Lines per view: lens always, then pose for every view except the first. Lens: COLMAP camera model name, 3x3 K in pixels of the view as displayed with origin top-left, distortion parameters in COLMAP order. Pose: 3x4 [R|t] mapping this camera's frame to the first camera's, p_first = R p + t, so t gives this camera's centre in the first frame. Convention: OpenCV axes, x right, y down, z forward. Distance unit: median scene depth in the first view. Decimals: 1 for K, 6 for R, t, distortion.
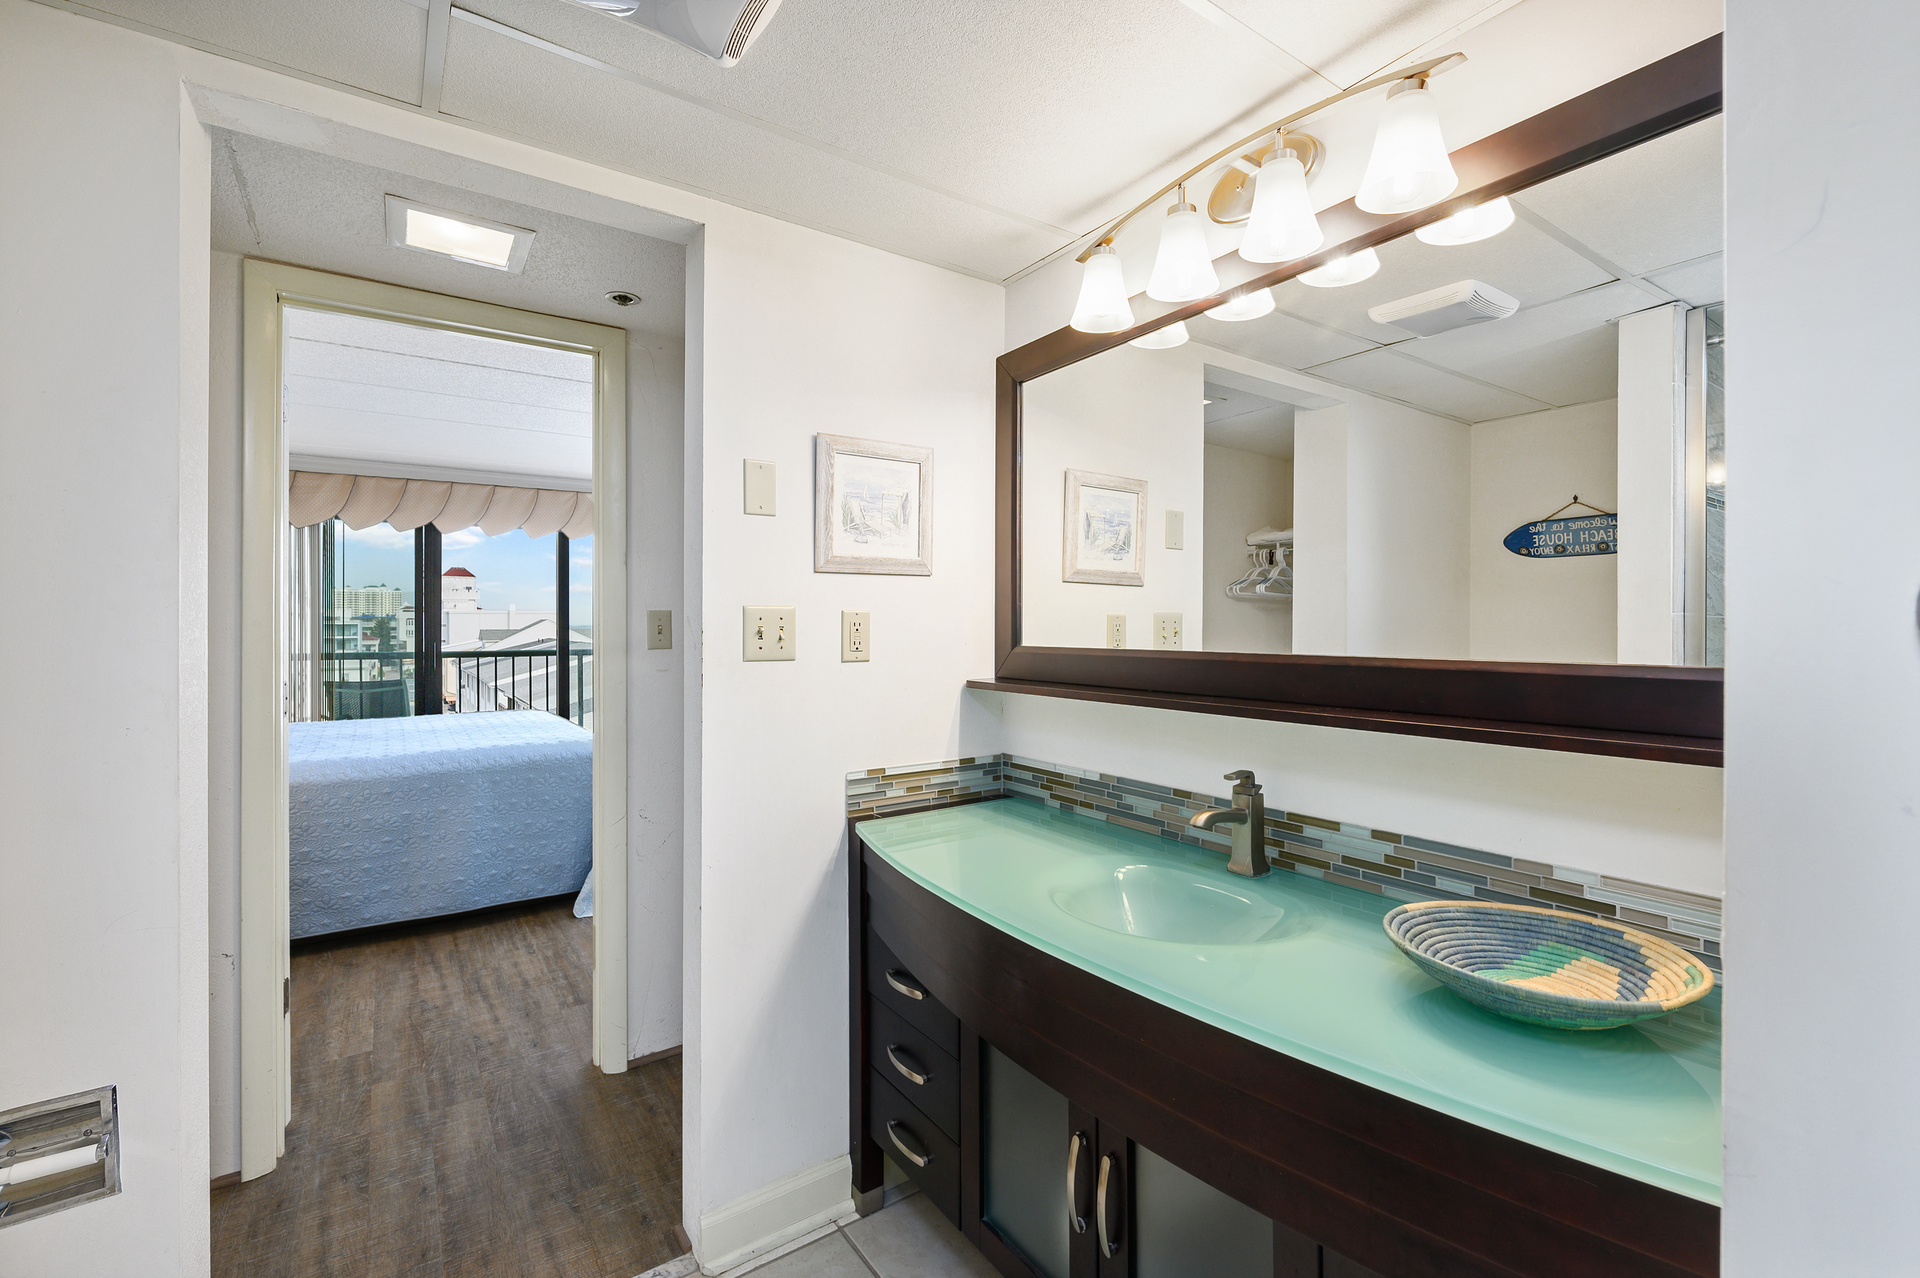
lens RADIAL K [[830.5, 0, 959.2], [0, 830.5, 629.8], [0, 0, 1]] dist [0.000396, 0.000913]
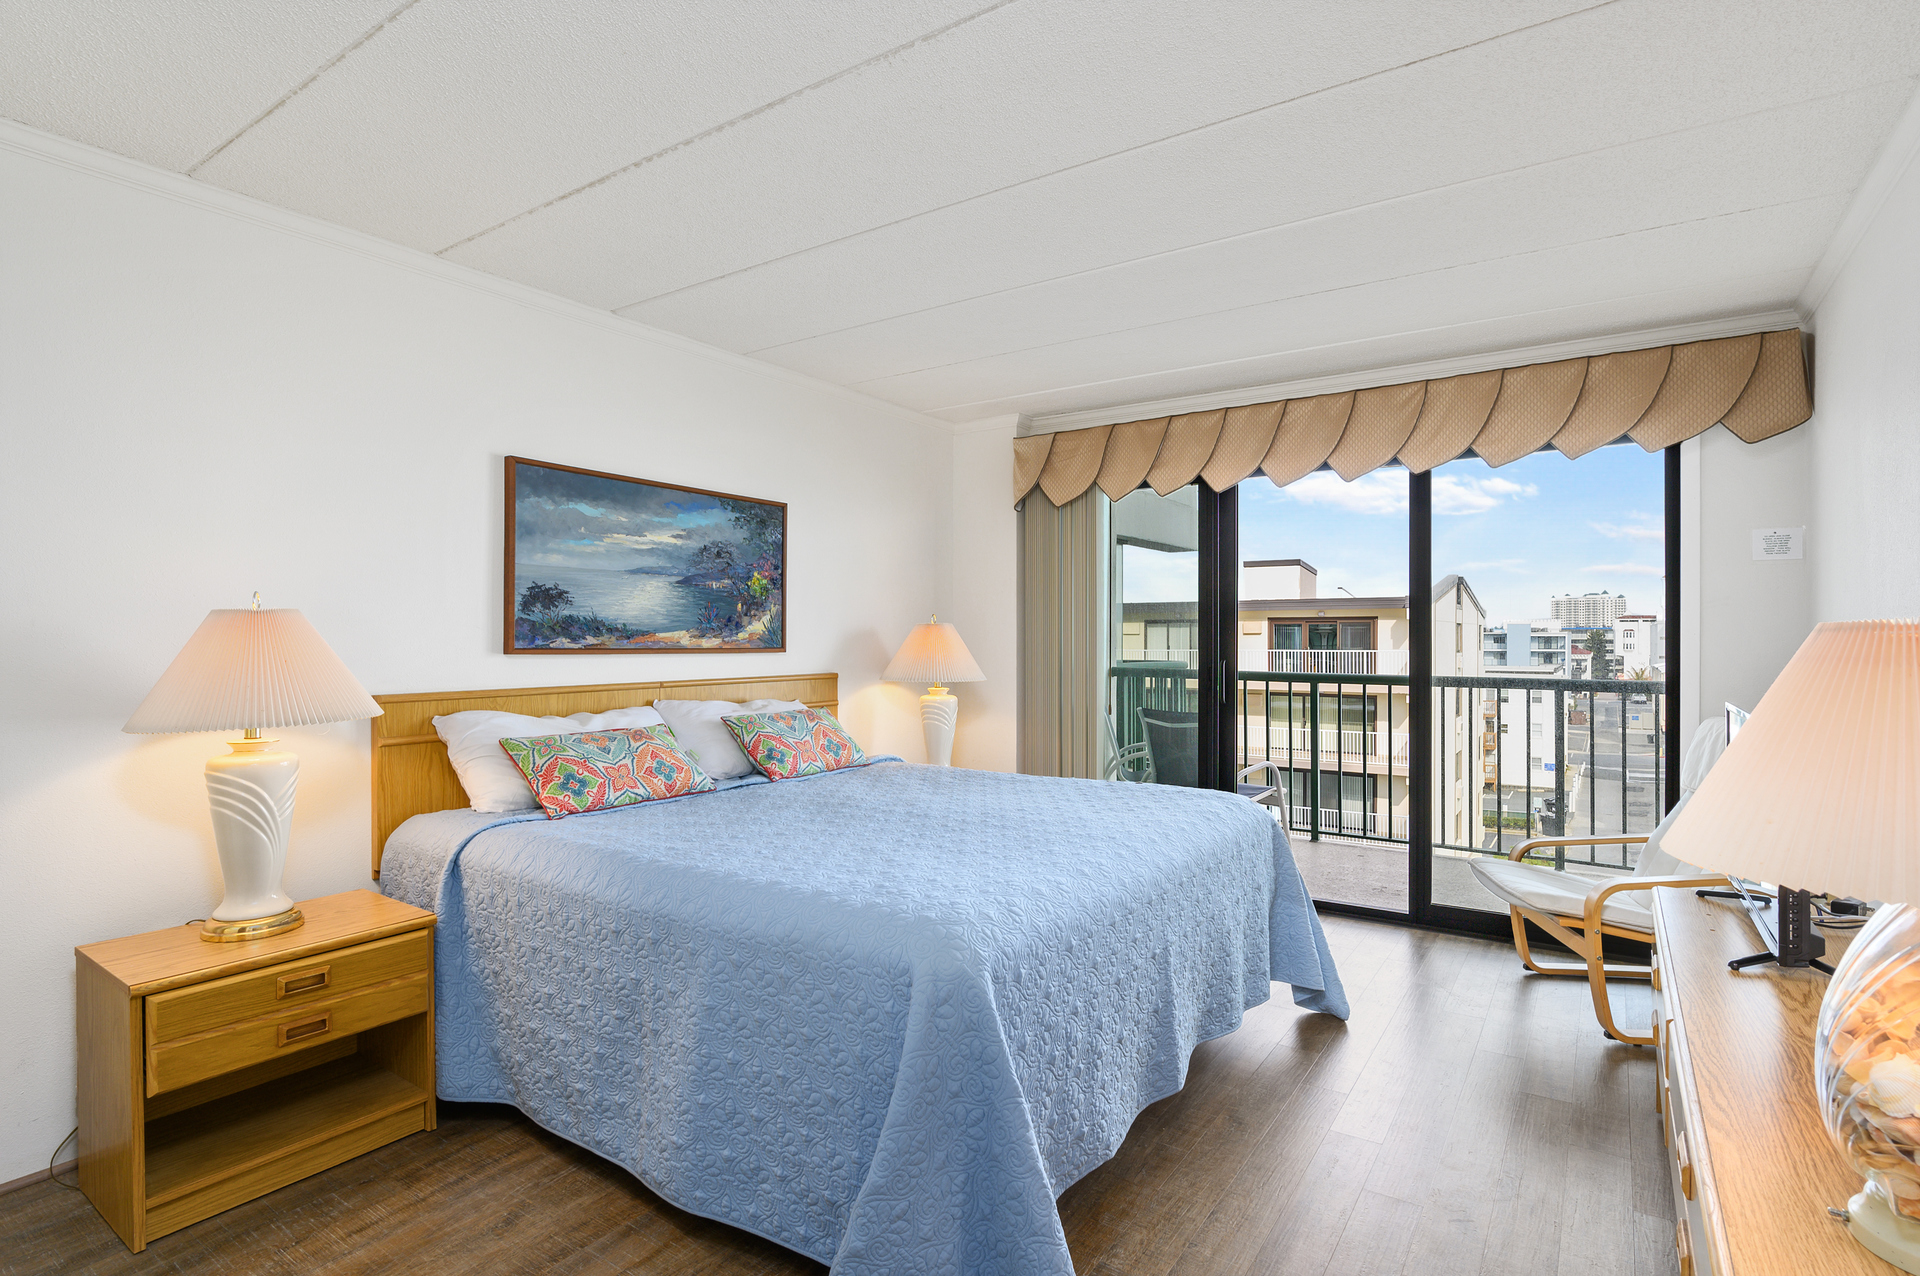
lens RADIAL K [[938.7, 0, 962.2], [0, 938.7, 639.1], [0, 0, 1]] dist [0.002465, 0.000094]
pose [[0.358401, 0.003045, -0.933563, -0.012126], [-0.006701, 0.999977, 0.000689, 0.000447], [0.933544, 0.006009, 0.358413, 0.584776]]
